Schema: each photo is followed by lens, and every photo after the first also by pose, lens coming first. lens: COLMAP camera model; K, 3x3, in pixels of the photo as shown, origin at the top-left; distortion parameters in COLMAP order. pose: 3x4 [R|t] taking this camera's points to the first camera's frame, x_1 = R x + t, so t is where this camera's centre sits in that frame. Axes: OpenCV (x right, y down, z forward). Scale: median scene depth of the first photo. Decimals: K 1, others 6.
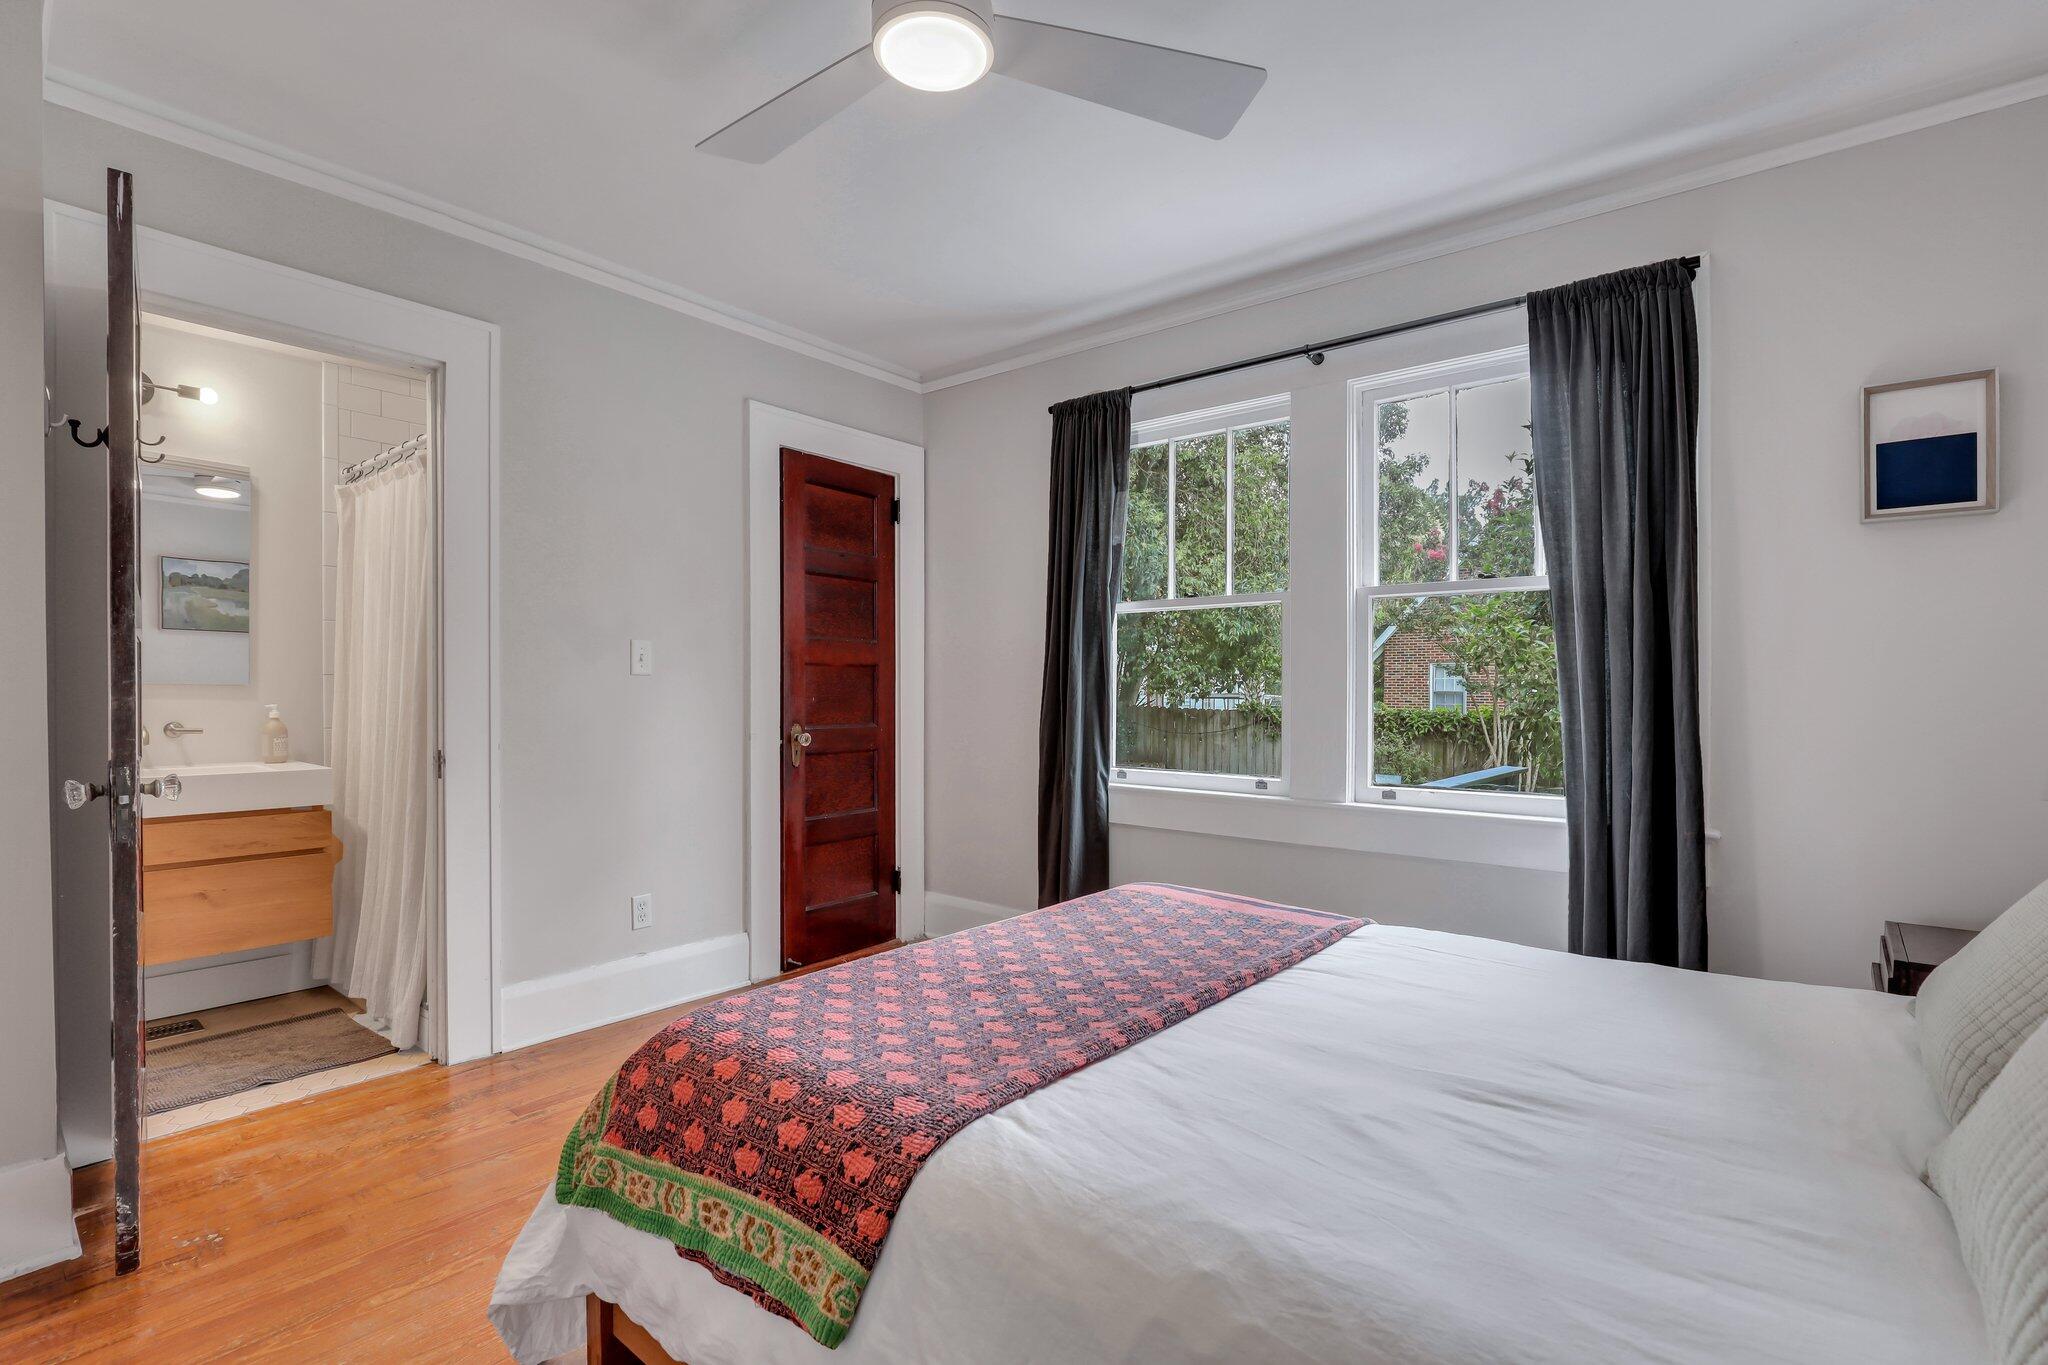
lens RADIAL K [[949.5, 0, 1024.0], [0, 949.5, 682.5], [0, 0, 1]] dist [-0.023041, 0.000258]
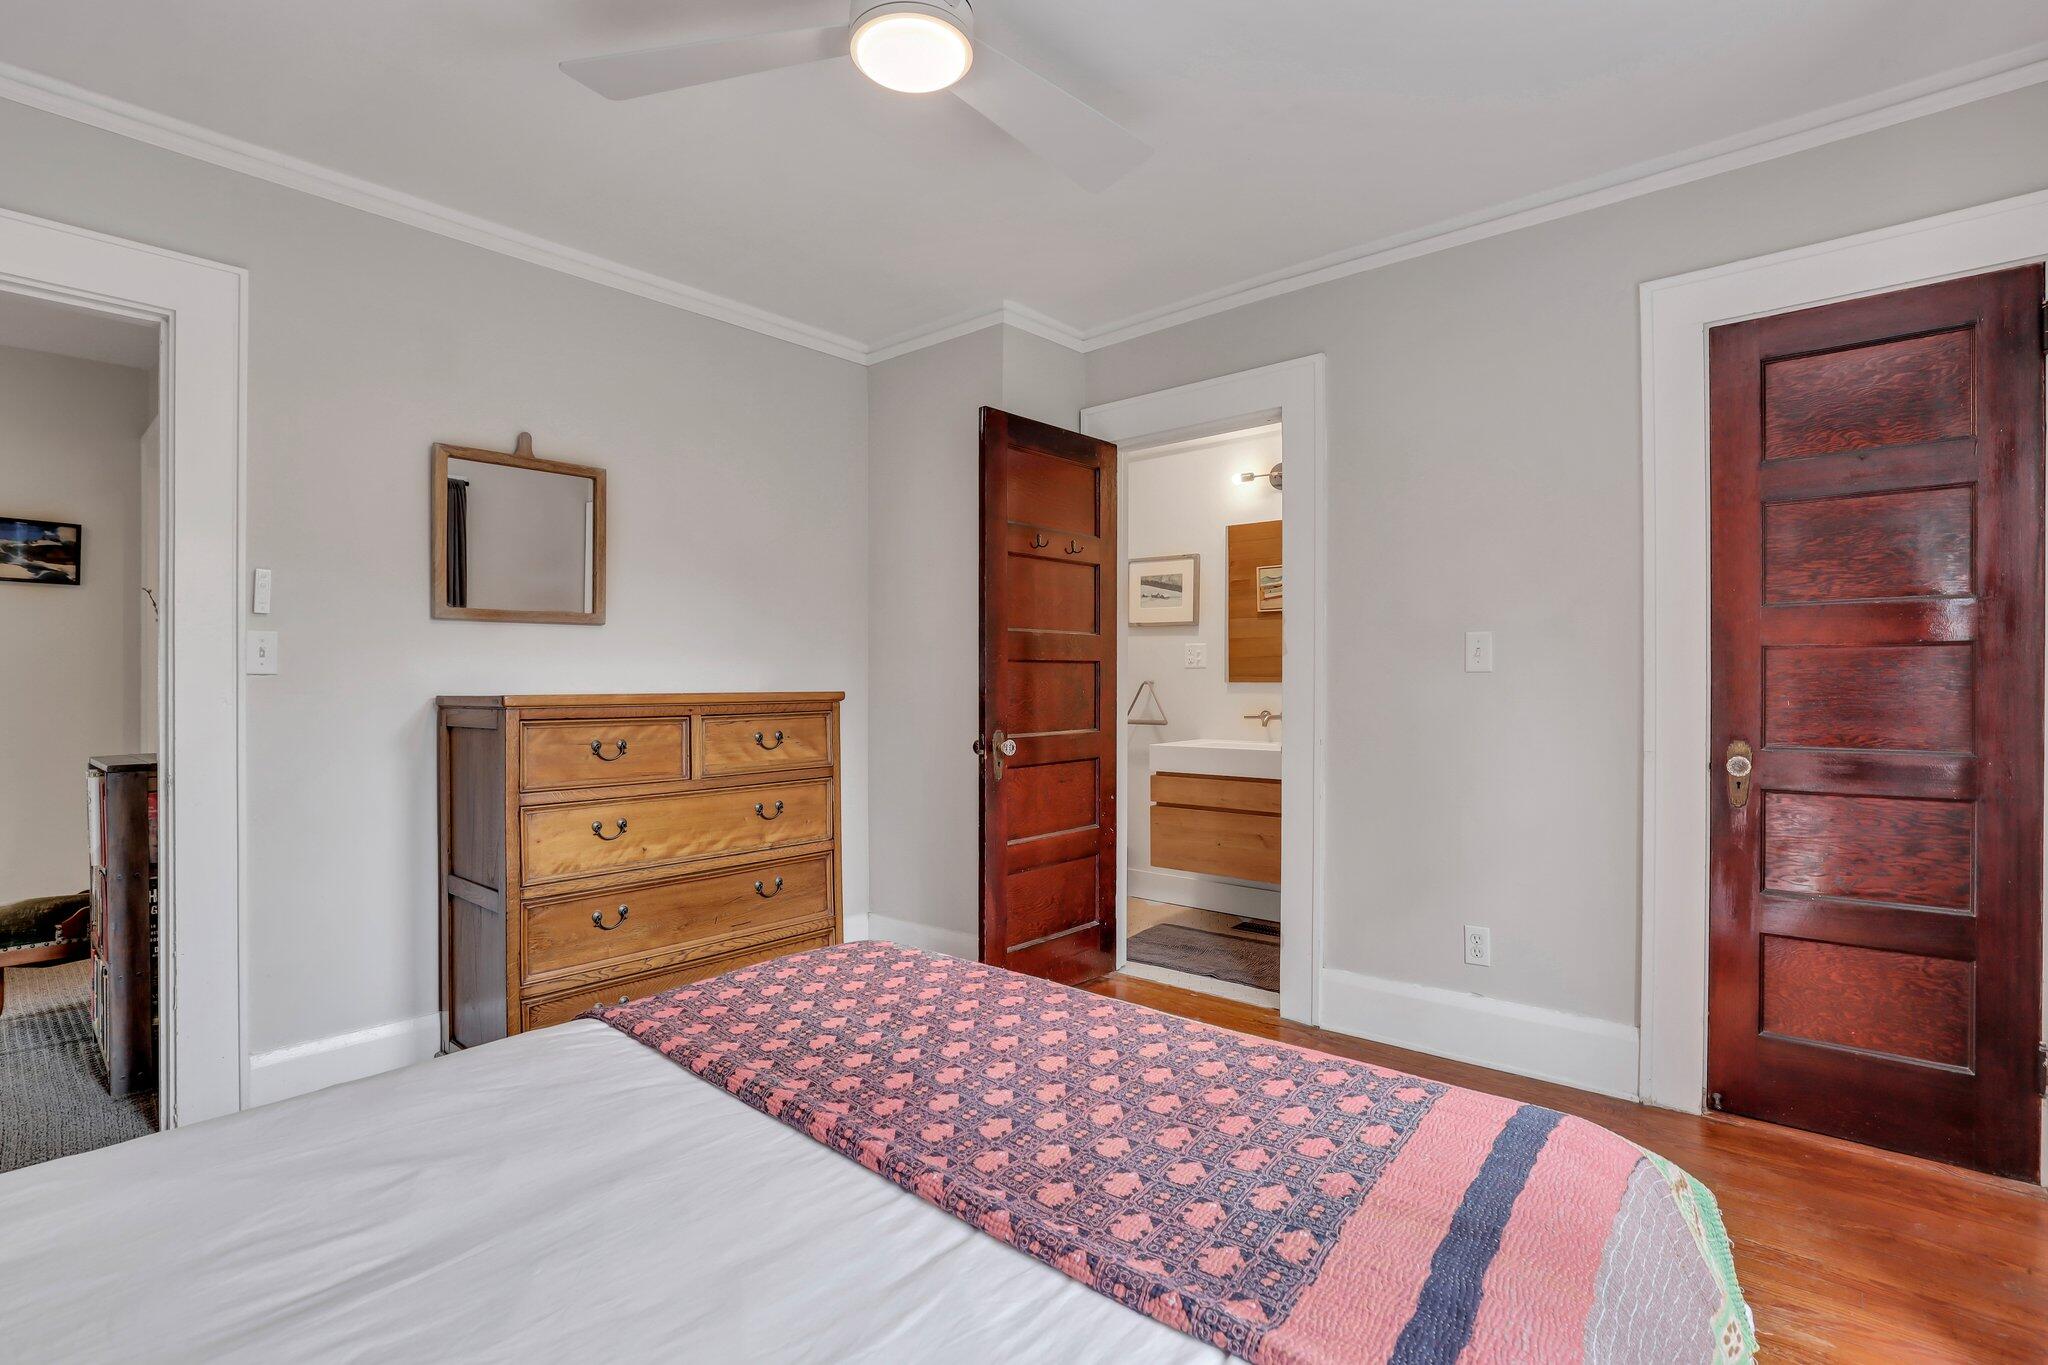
lens RADIAL K [[949.5, 0, 1024.0], [0, 949.5, 682.5], [0, 0, 1]] dist [-0.023041, 0.000258]
pose [[-0.059602, -0.015510, -0.998102, 0.805016], [0.028793, 0.999437, -0.017250, 0.007637], [0.997807, -0.029767, -0.059122, 1.067212]]
